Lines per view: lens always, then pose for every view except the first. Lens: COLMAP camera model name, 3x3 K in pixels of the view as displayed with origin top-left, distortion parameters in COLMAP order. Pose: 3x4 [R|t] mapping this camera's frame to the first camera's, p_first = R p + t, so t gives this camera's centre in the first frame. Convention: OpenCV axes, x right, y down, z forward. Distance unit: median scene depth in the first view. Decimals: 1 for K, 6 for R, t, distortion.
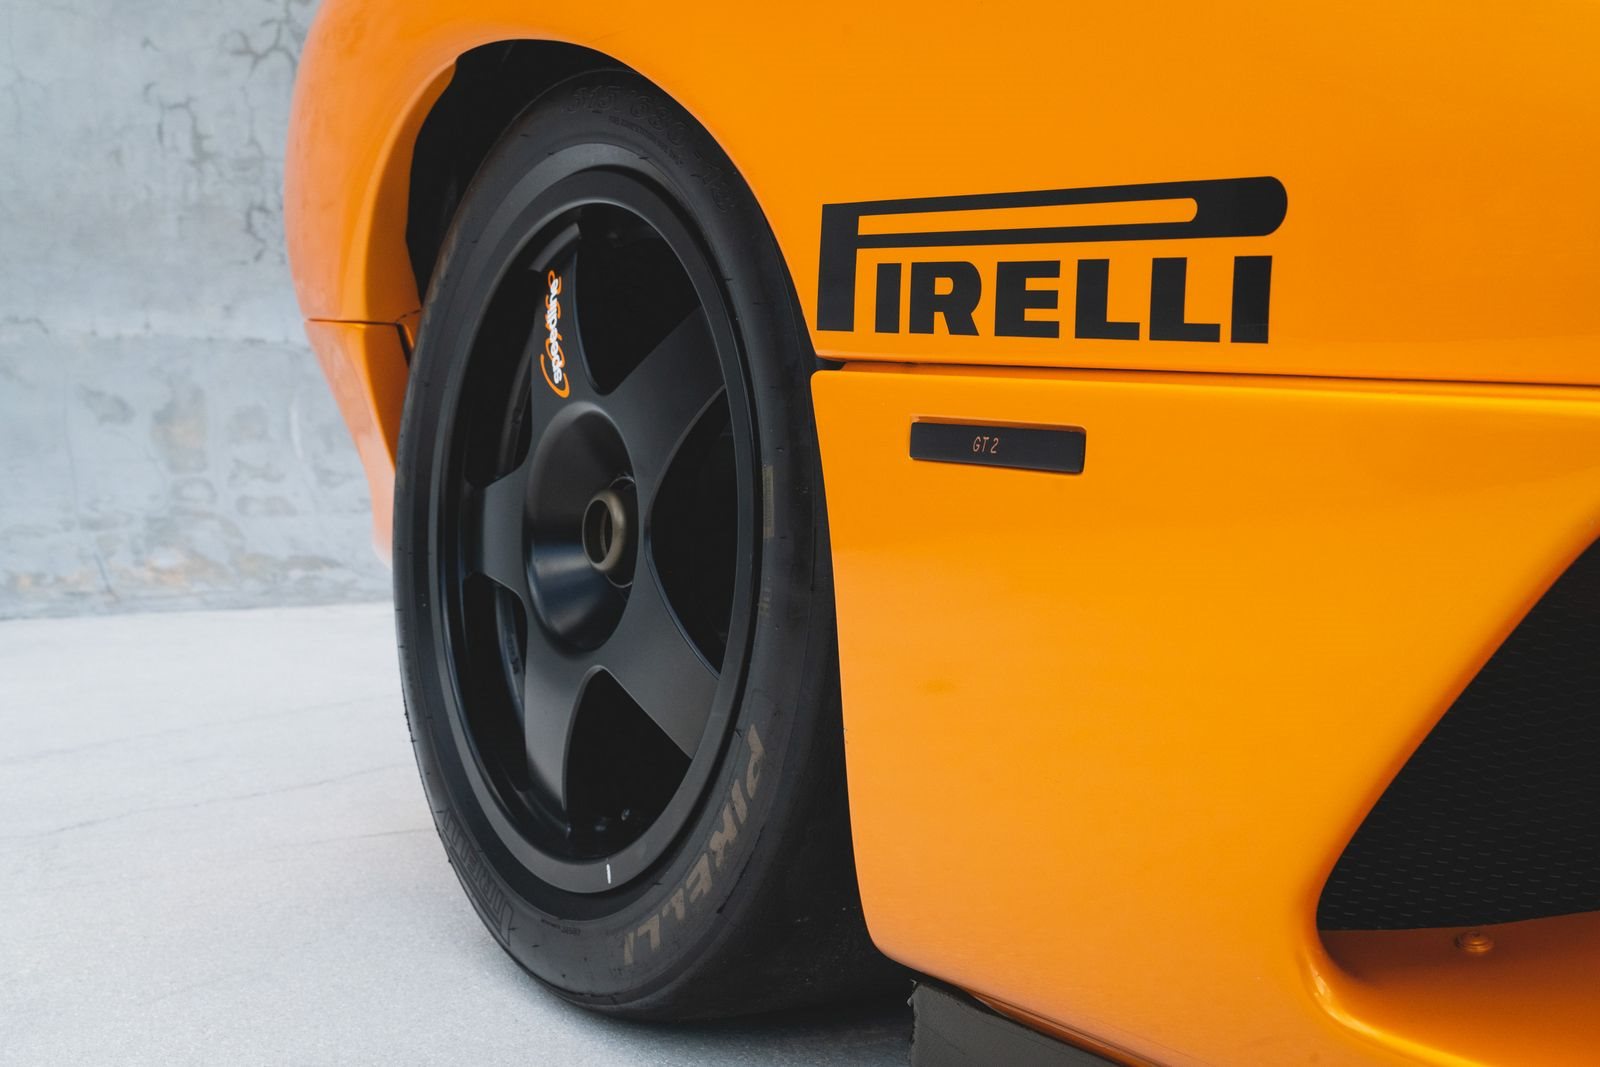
lens RADIAL K [[1820.8, 0, 794.7], [0, 1820.8, 526.1], [0, 0, 1]] dist [0.027618, 0.000000]
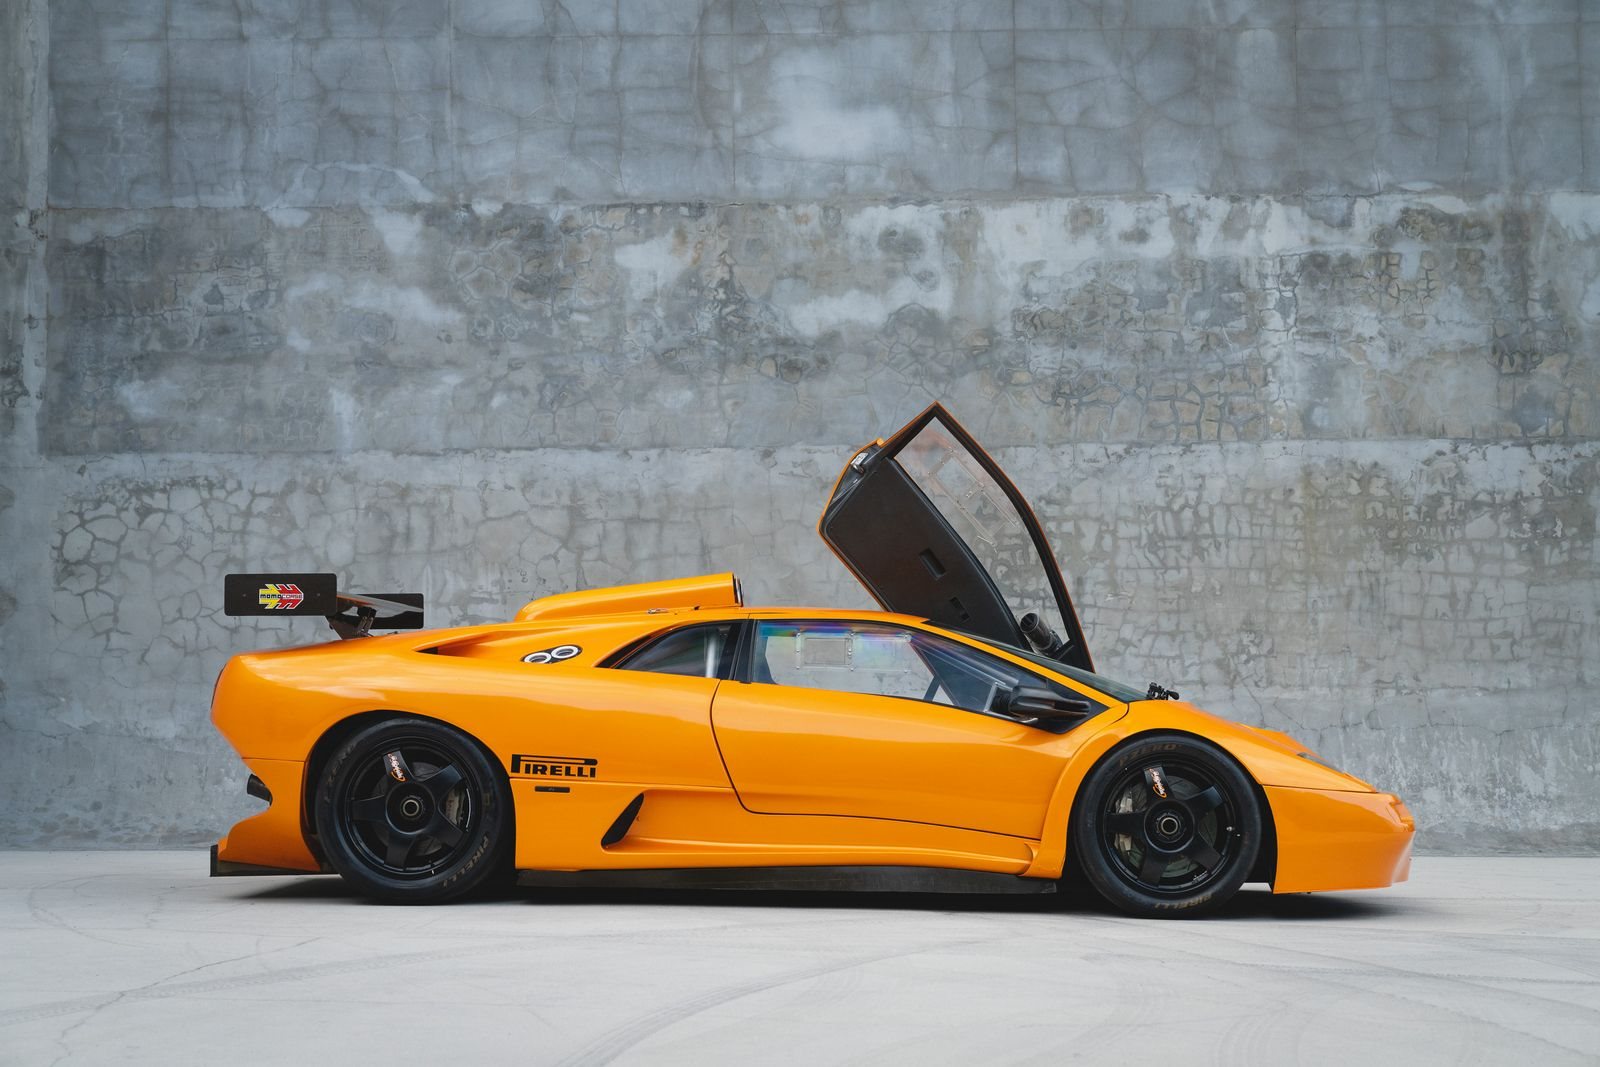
lens RADIAL K [[2846.4, 0, 772.7], [0, 2846.4, 537.3], [0, 0, 1]] dist [0.020700, 0.000000]
pose [[0.577550, 0.055063, 0.814497, -1.824583], [0.046866, 0.993841, -0.100419, 0.029372], [-0.815009, 0.096169, 0.571412, -1.333335]]
